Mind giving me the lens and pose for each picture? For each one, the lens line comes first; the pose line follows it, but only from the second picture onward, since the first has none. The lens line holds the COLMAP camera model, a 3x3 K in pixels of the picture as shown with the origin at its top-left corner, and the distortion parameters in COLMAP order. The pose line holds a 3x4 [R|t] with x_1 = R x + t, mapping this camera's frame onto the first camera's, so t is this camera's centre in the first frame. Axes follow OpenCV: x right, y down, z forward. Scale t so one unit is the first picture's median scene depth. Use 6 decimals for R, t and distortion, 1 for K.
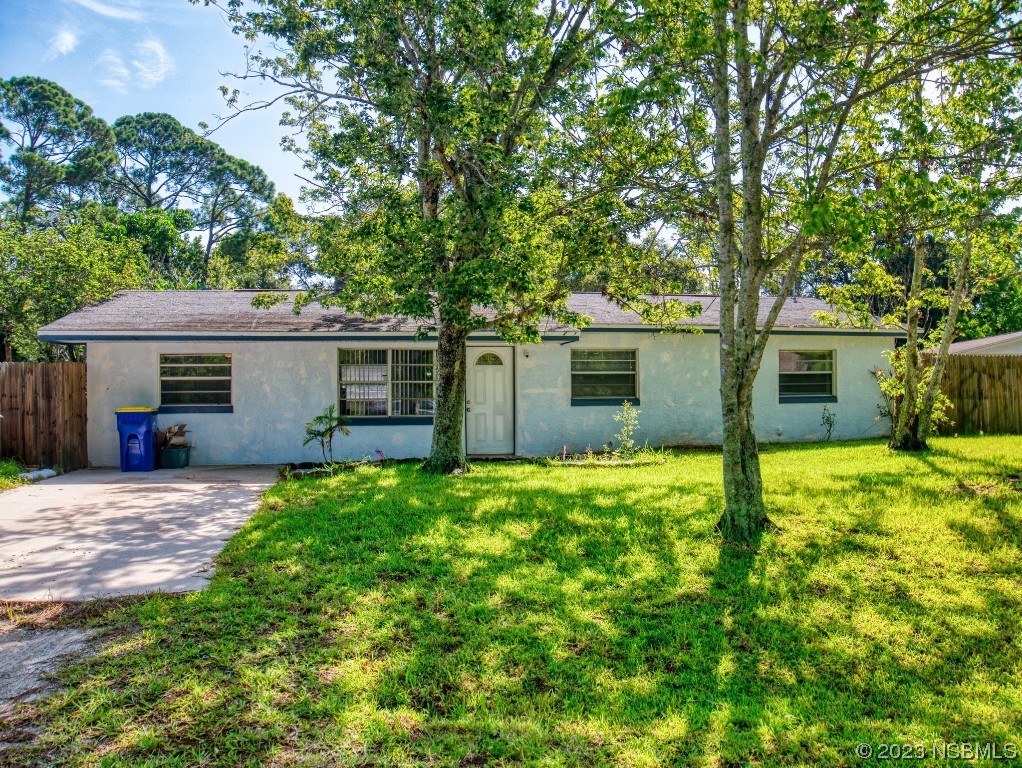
lens RADIAL K [[862.6, 0, 509.4], [0, 862.6, 378.5], [0, 0, 1]] dist [-0.173906, 0.054047]
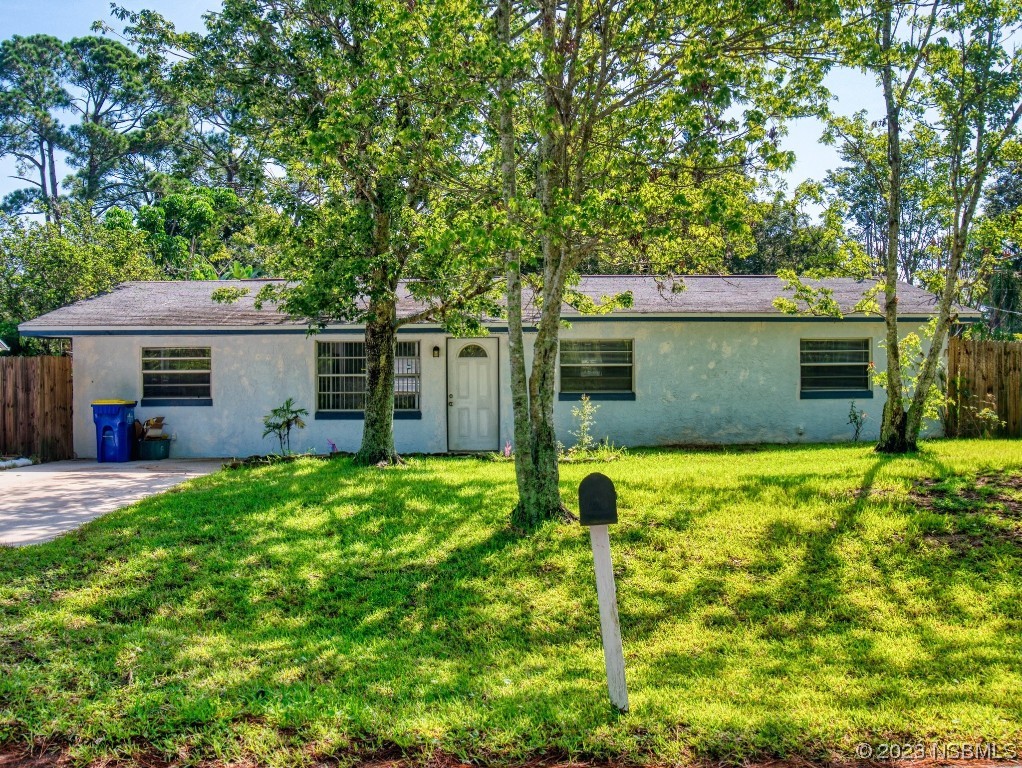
lens RADIAL K [[1059.9, 0, 509.3], [0, 1059.9, 381.1], [0, 0, 1]] dist [-0.139339, 0.000000]
pose [[0.982341, 0.001000, -0.187096, 0.281224], [0.001370, 0.999921, 0.012533, -0.004342], [0.187094, -0.012568, 0.982262, -0.172343]]
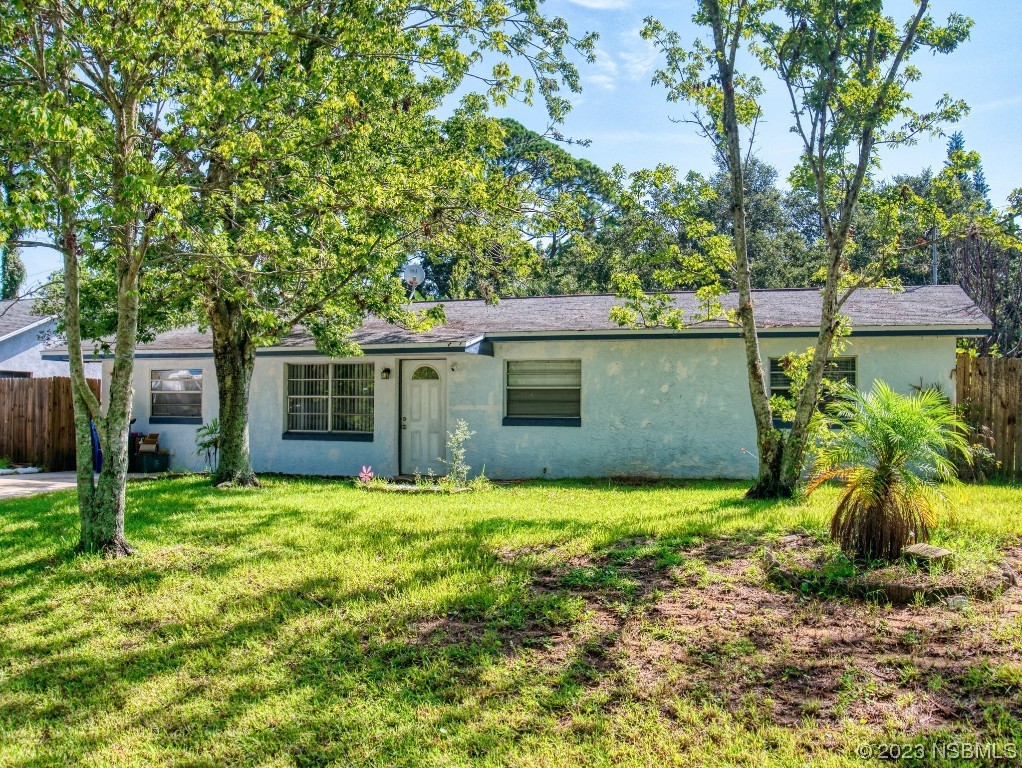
lens RADIAL K [[973.5, 0, 509.8], [0, 973.5, 384.0], [0, 0, 1]] dist [-0.152875, 0.000000]
pose [[0.850463, -0.000779, -0.526035, 0.720344], [-0.004384, 0.999954, -0.008568, -0.002124], [0.526017, 0.009592, 0.850420, 0.186850]]
